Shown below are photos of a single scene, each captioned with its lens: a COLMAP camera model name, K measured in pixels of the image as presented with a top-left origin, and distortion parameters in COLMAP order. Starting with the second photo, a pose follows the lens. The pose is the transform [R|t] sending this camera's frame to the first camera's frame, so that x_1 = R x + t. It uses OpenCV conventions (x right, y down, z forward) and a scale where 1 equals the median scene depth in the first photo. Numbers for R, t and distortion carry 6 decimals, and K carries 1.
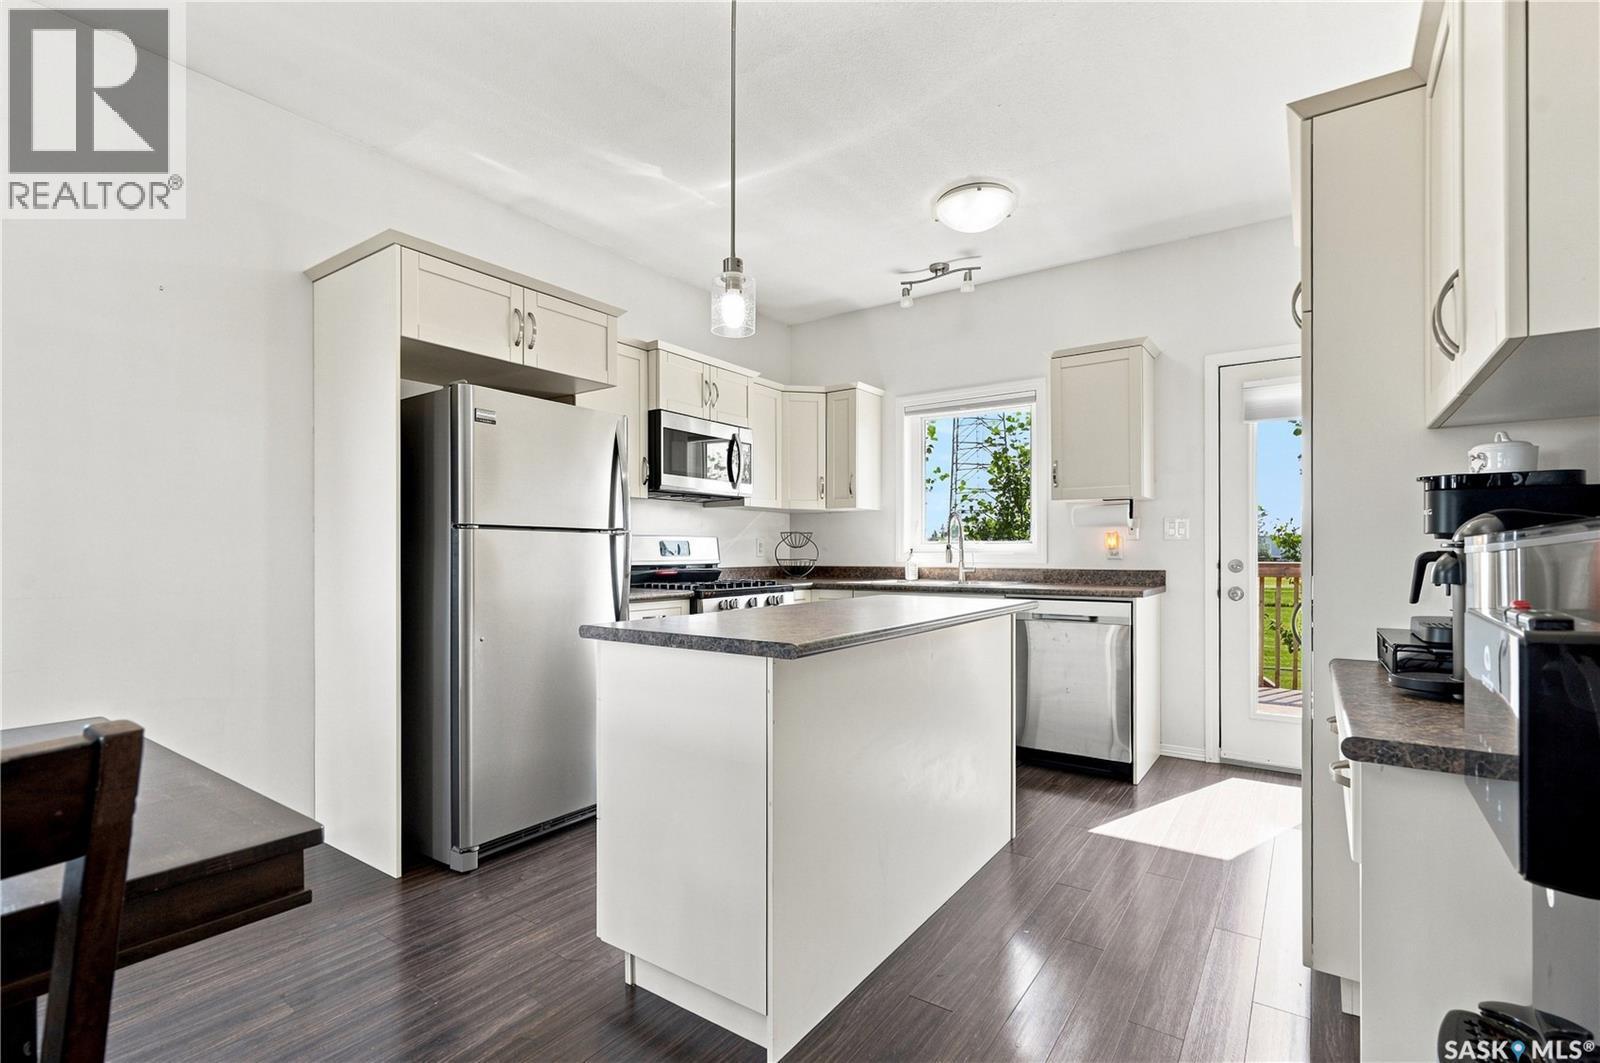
lens RADIAL K [[735.9, 0, 807.9], [0, 735.9, 544.2], [0, 0, 1]] dist [0.001000, 0.001142]
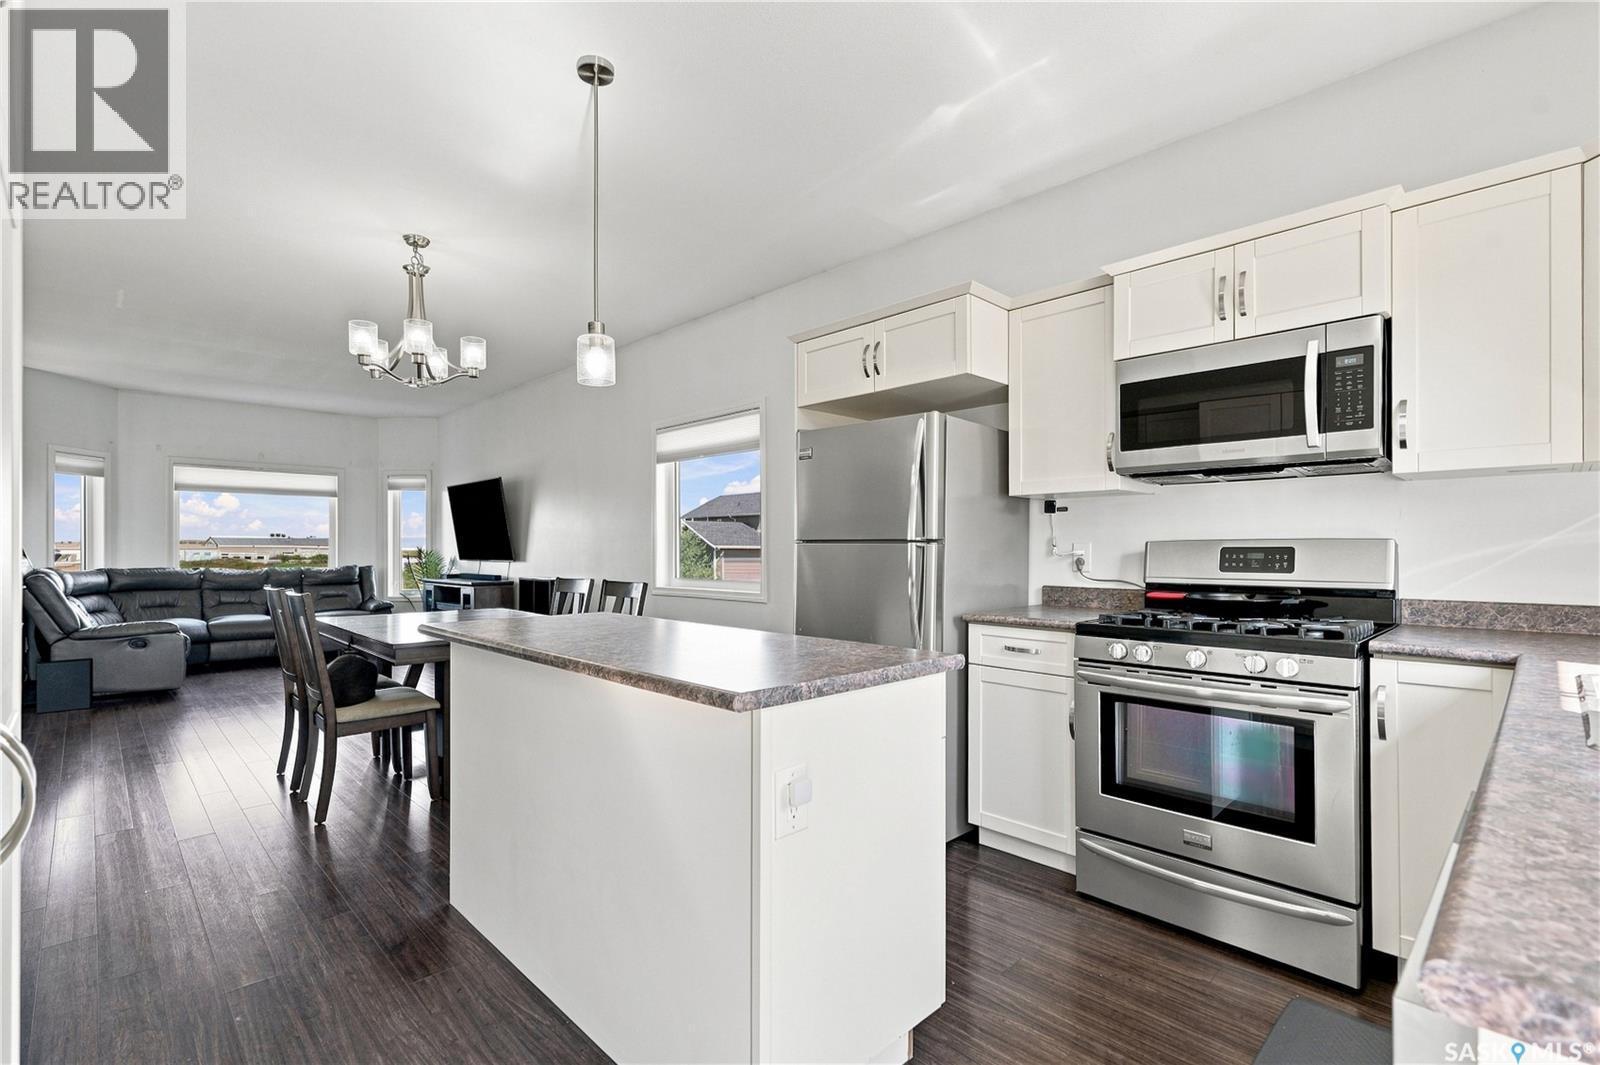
lens RADIAL K [[734.8, 0, 793.1], [0, 734.8, 549.9], [0, 0, 1]] dist [0.001085, 0.000820]
pose [[-0.200547, 0.000234, -0.979684, 0.472357], [0.006517, 0.999978, -0.001095, -0.004840], [0.979662, -0.006604, -0.200544, 0.726173]]
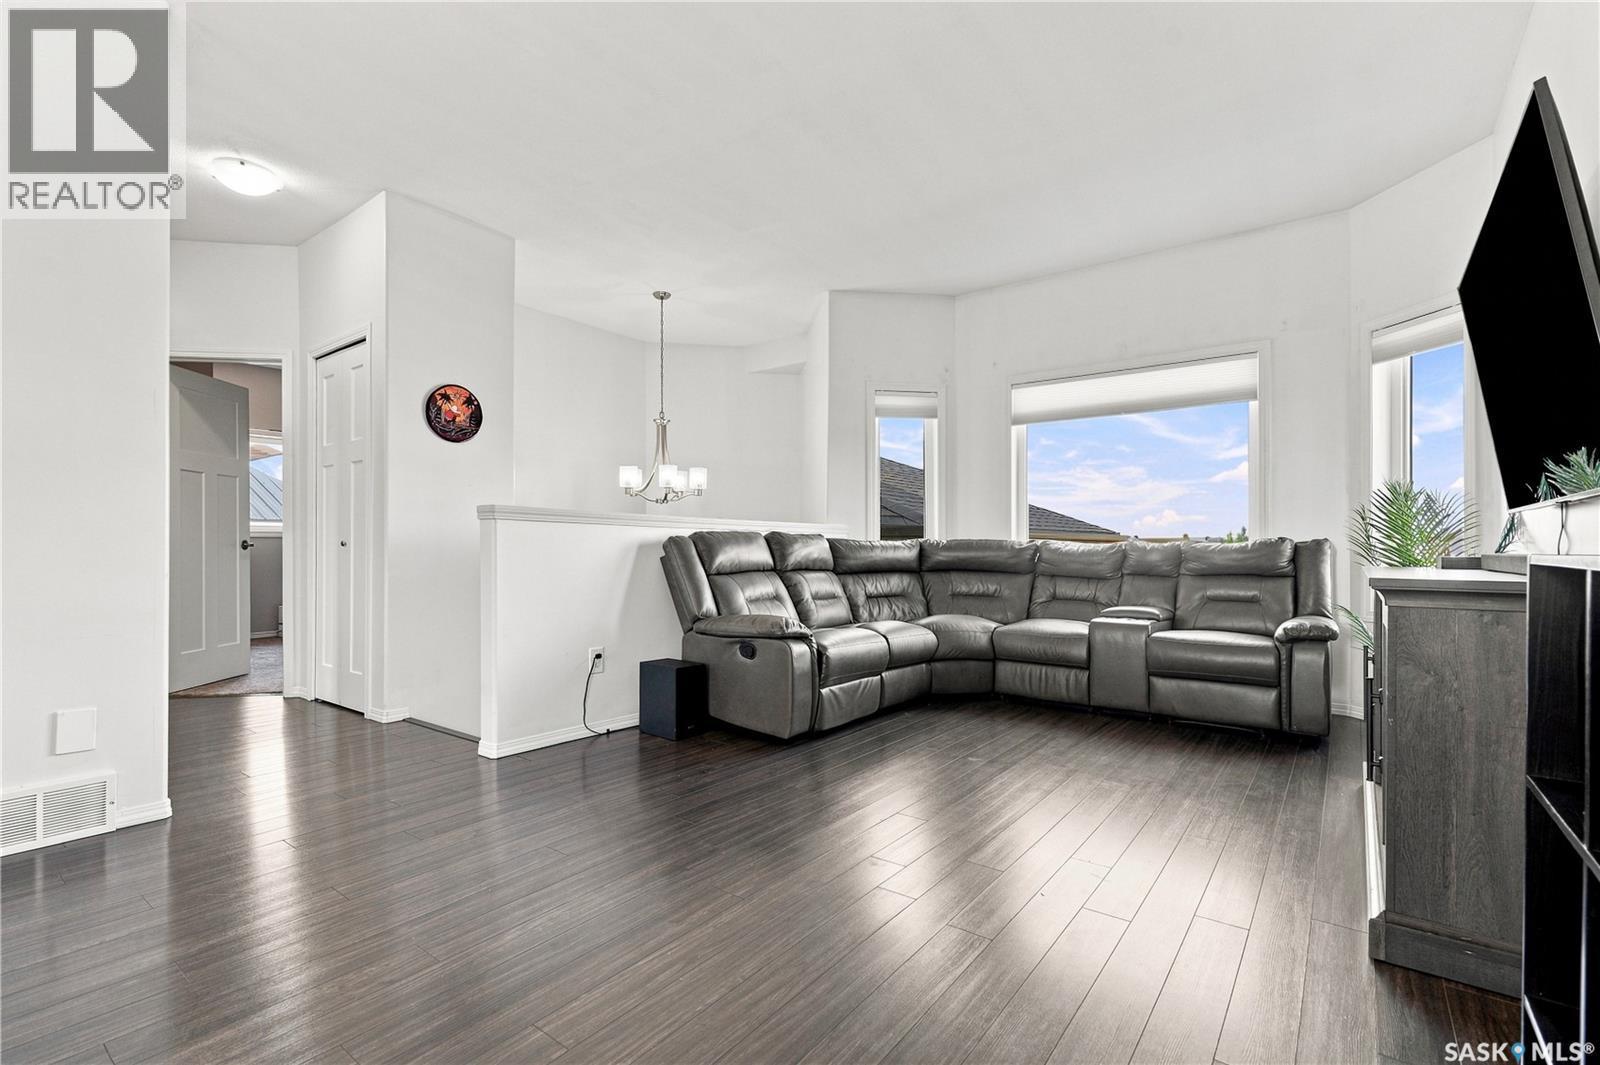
lens RADIAL K [[726.6, 0, 806.9], [0, 726.6, 560.3], [0, 0, 1]] dist [0.001397, 0.000042]
pose [[-0.999079, -0.000392, 0.042918, -0.670466], [0.000165, 0.999916, 0.012984, 0.043255], [-0.042919, 0.012979, -0.998994, 0.115065]]
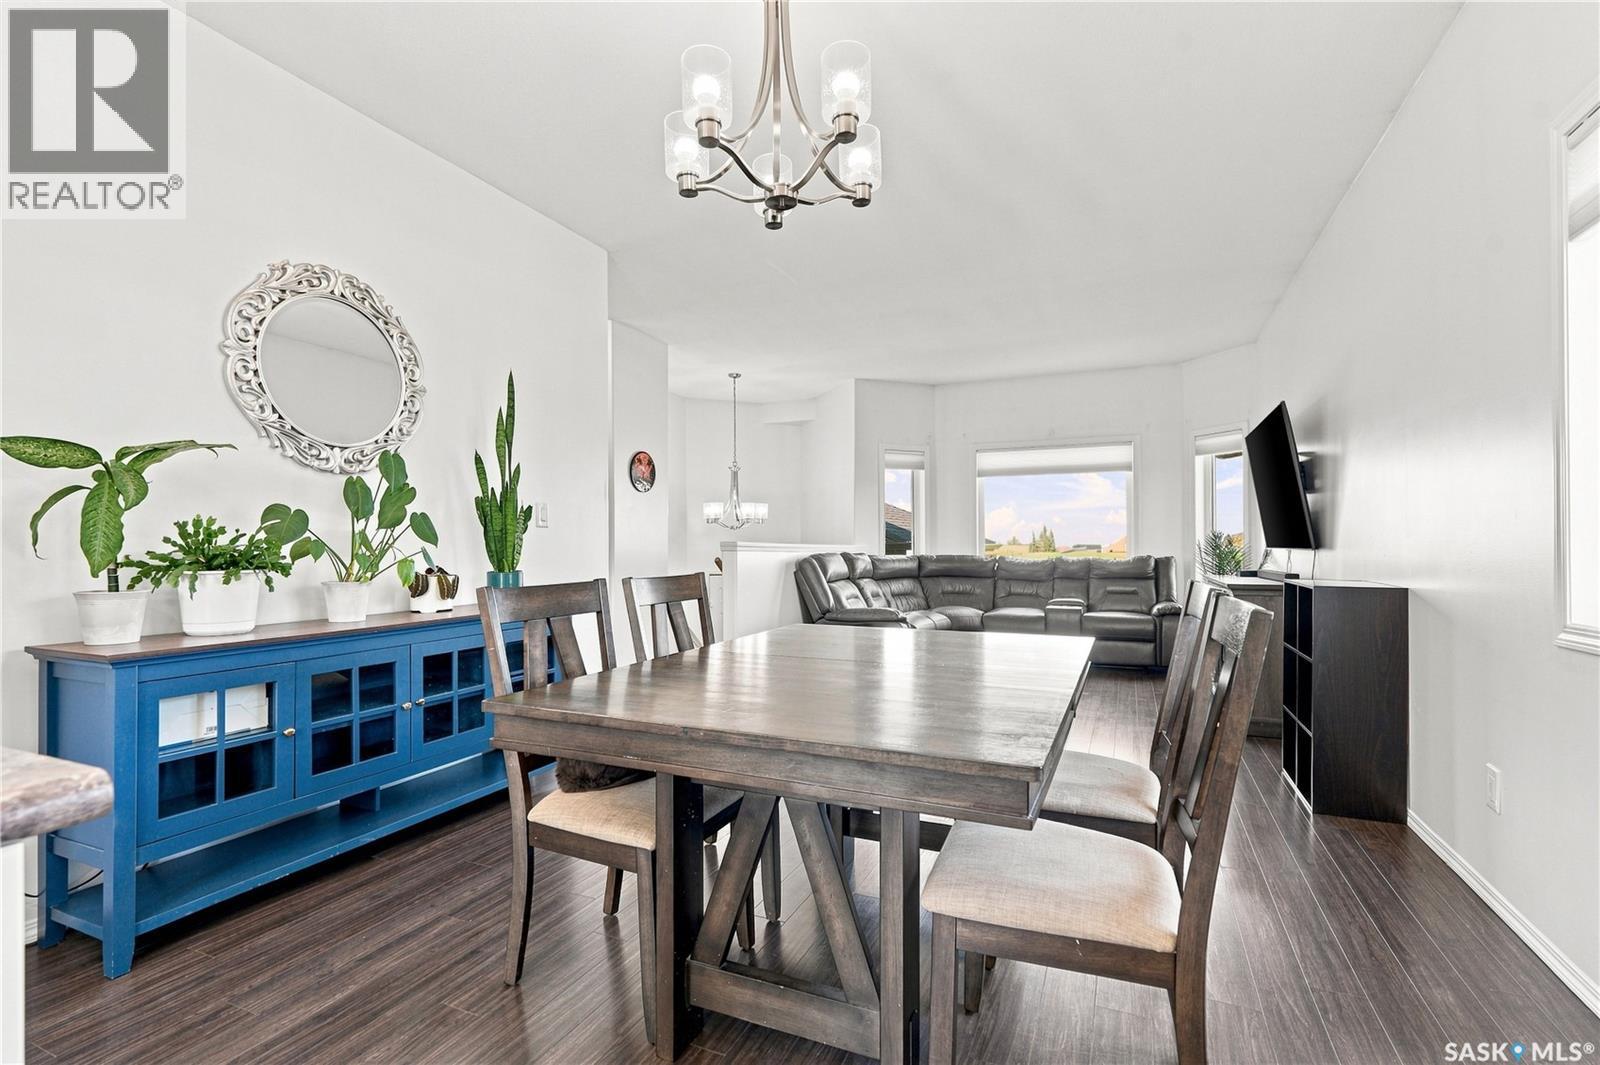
lens RADIAL K [[735.9, 0, 807.9], [0, 735.9, 545.2], [0, 0, 1]] dist [0.001000, 0.001142]
pose [[-0.982424, 0.003607, -0.186630, -0.229005], [0.004656, 0.999976, -0.005184, 0.009852], [0.186606, -0.005961, -0.982417, 0.569782]]
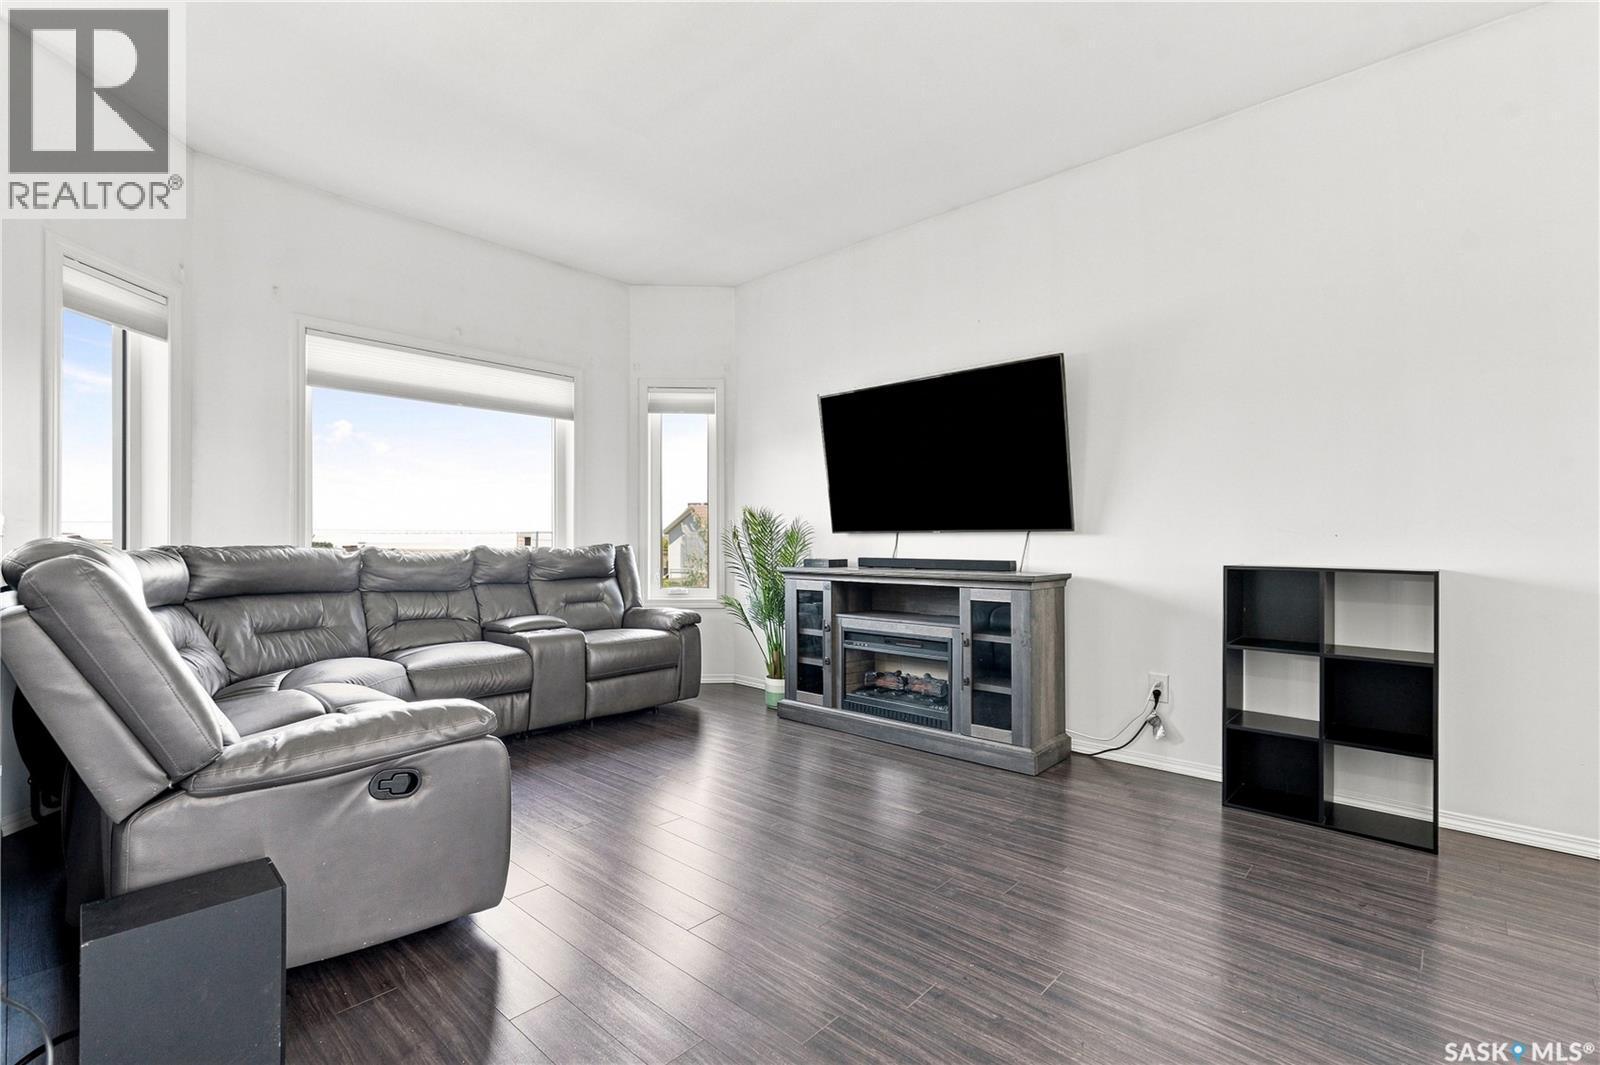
lens RADIAL K [[719.2, 0, 803.1], [0, 719.2, 534.6], [0, 0, 1]] dist [0.001444, 0.000776]
pose [[-0.133616, -0.004022, -0.991025, -0.211432], [0.005083, 0.999976, -0.004744, 0.019234], [0.991020, -0.005671, -0.133592, -0.399161]]
